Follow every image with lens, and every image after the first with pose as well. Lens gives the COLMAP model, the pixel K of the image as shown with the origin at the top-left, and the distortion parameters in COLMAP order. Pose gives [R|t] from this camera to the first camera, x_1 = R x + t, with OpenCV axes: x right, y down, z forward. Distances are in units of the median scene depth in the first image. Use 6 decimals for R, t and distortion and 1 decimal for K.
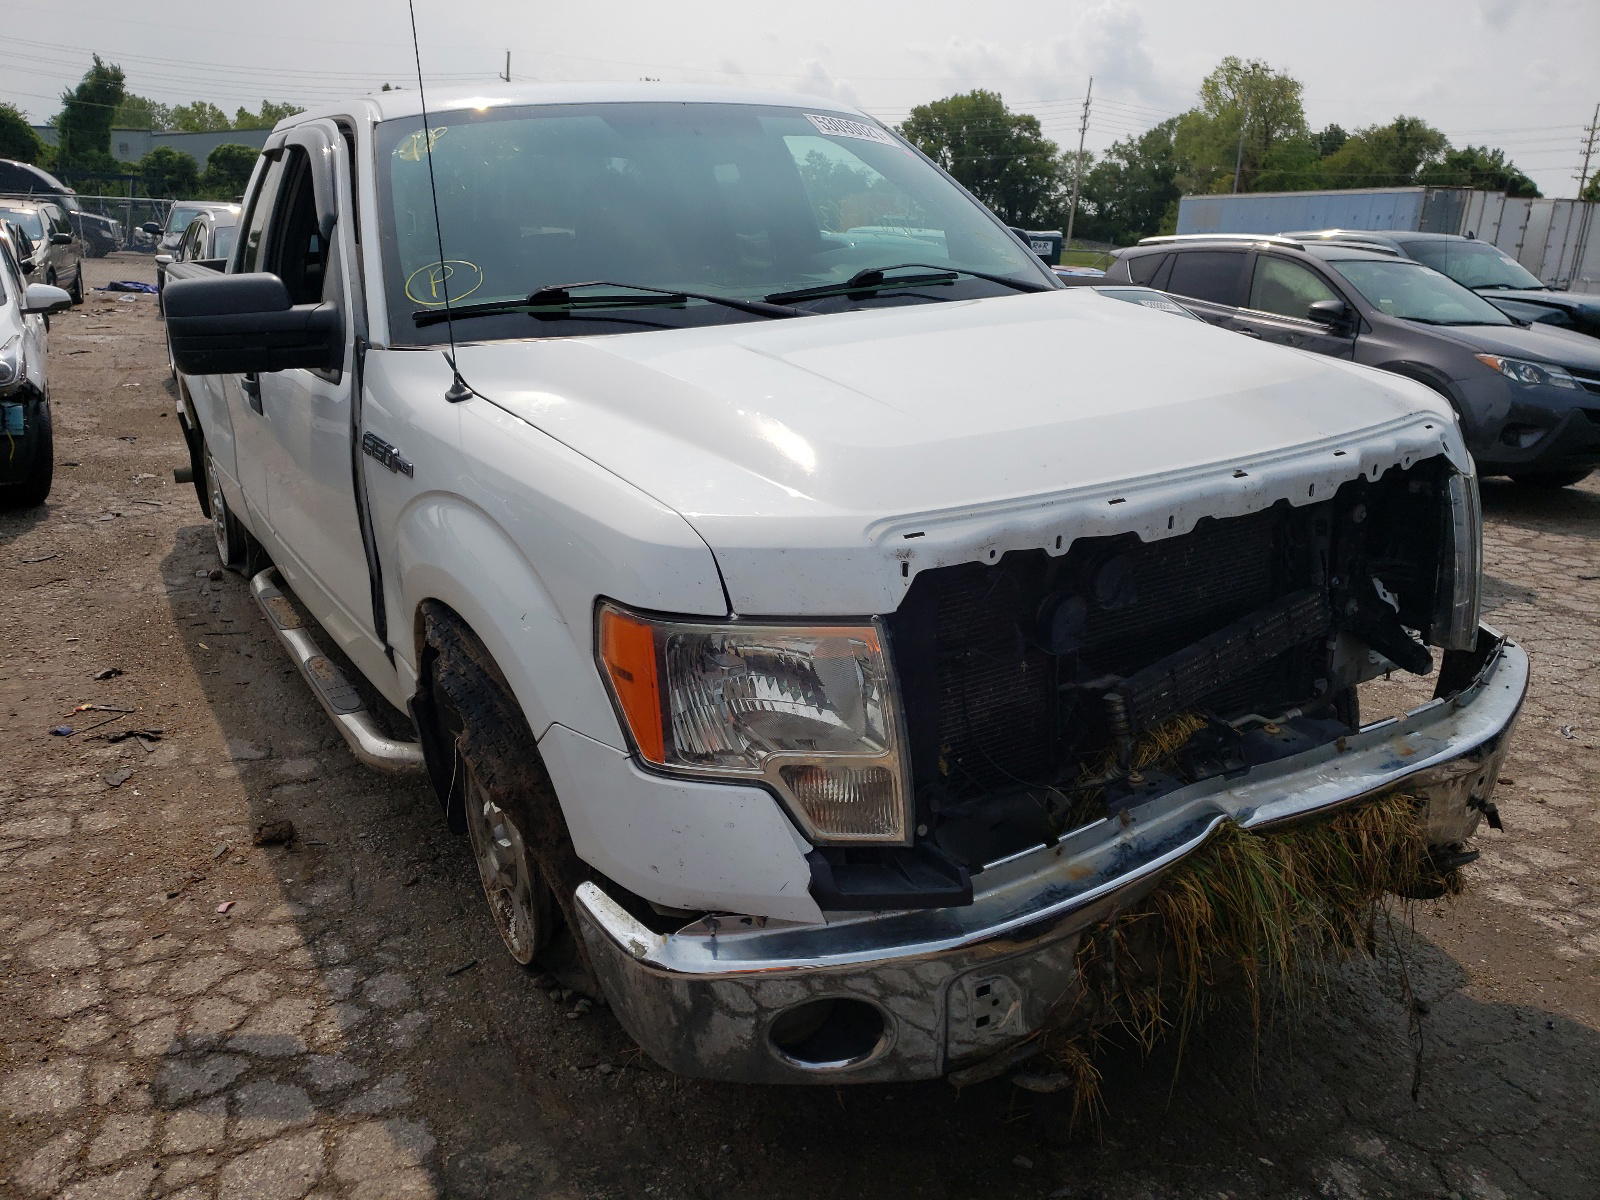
lens RADIAL K [[1339.6, 0, 797.9], [0, 1339.6, 567.6], [0, 0, 1]] dist [0.074597, -0.077949]
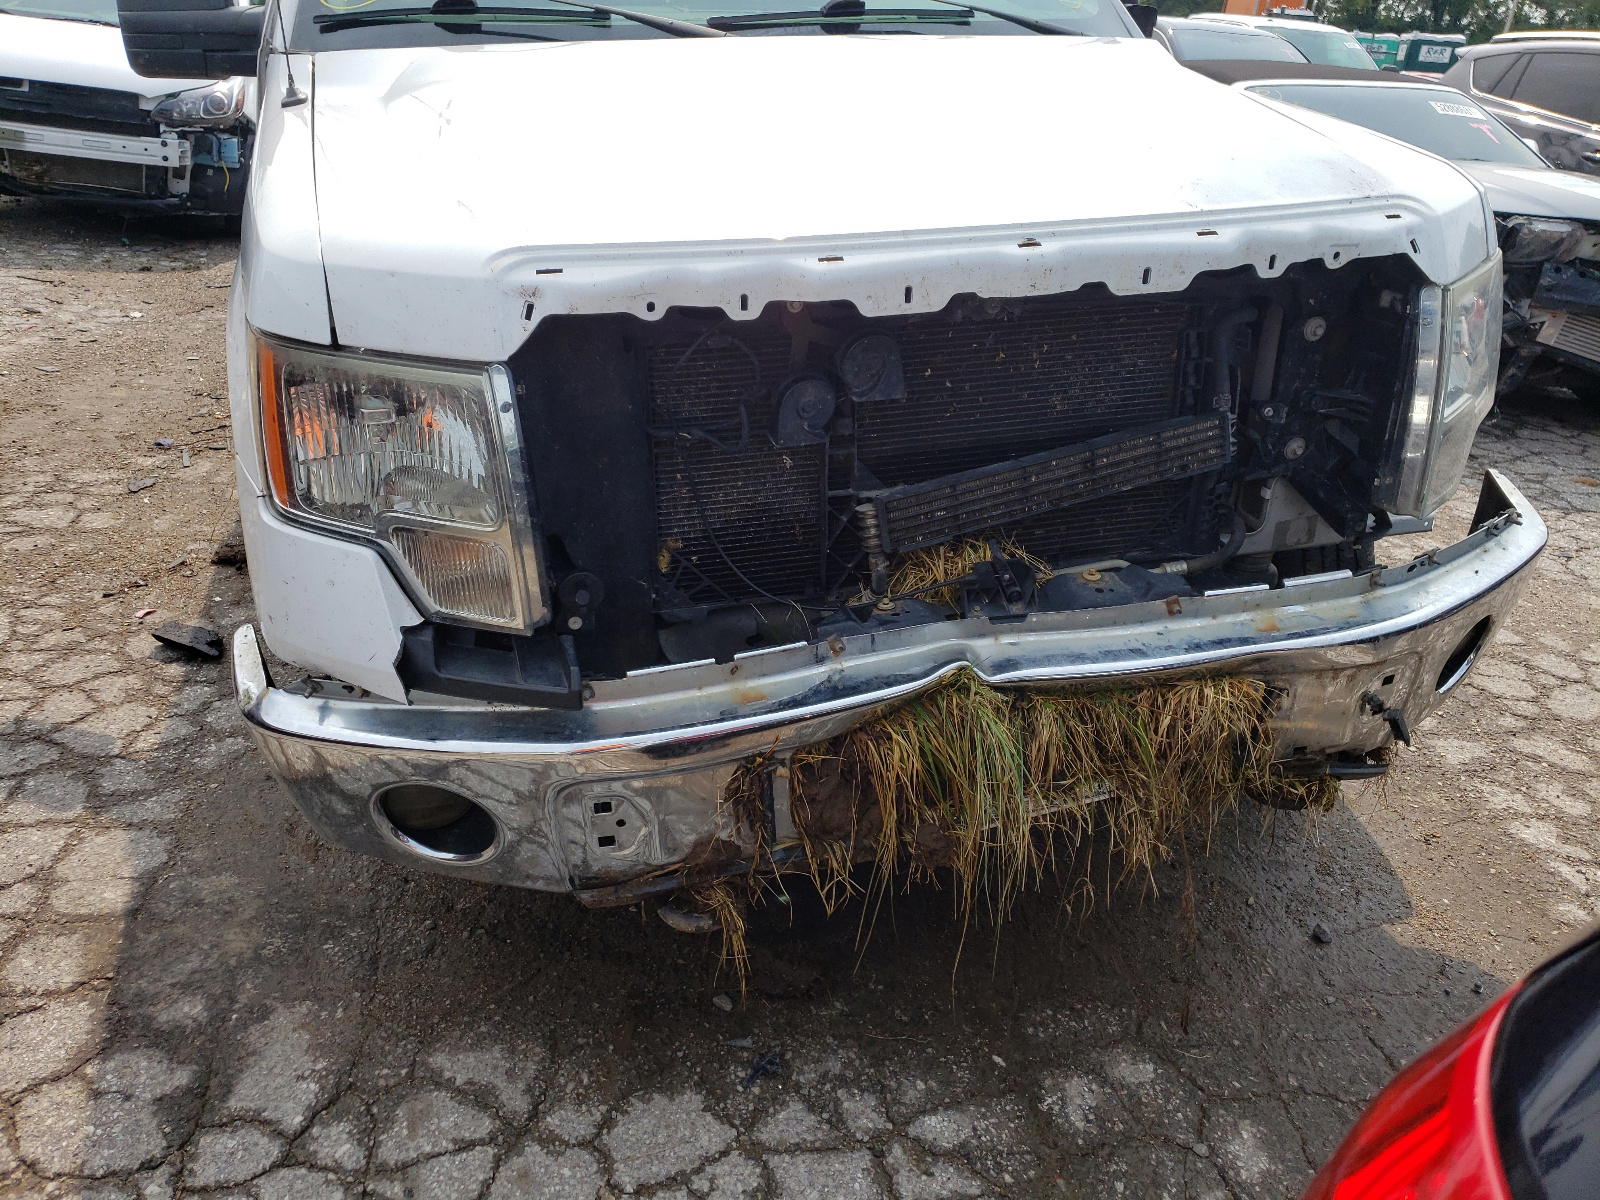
lens RADIAL K [[1339.6, 0, 797.9], [0, 1339.6, 567.6], [0, 0, 1]] dist [0.074597, -0.077949]
pose [[0.962553, 0.139069, -0.232703, 0.390815], [-0.106211, 0.983227, 0.148271, 0.013763], [0.249420, -0.118004, 0.961179, 0.183006]]
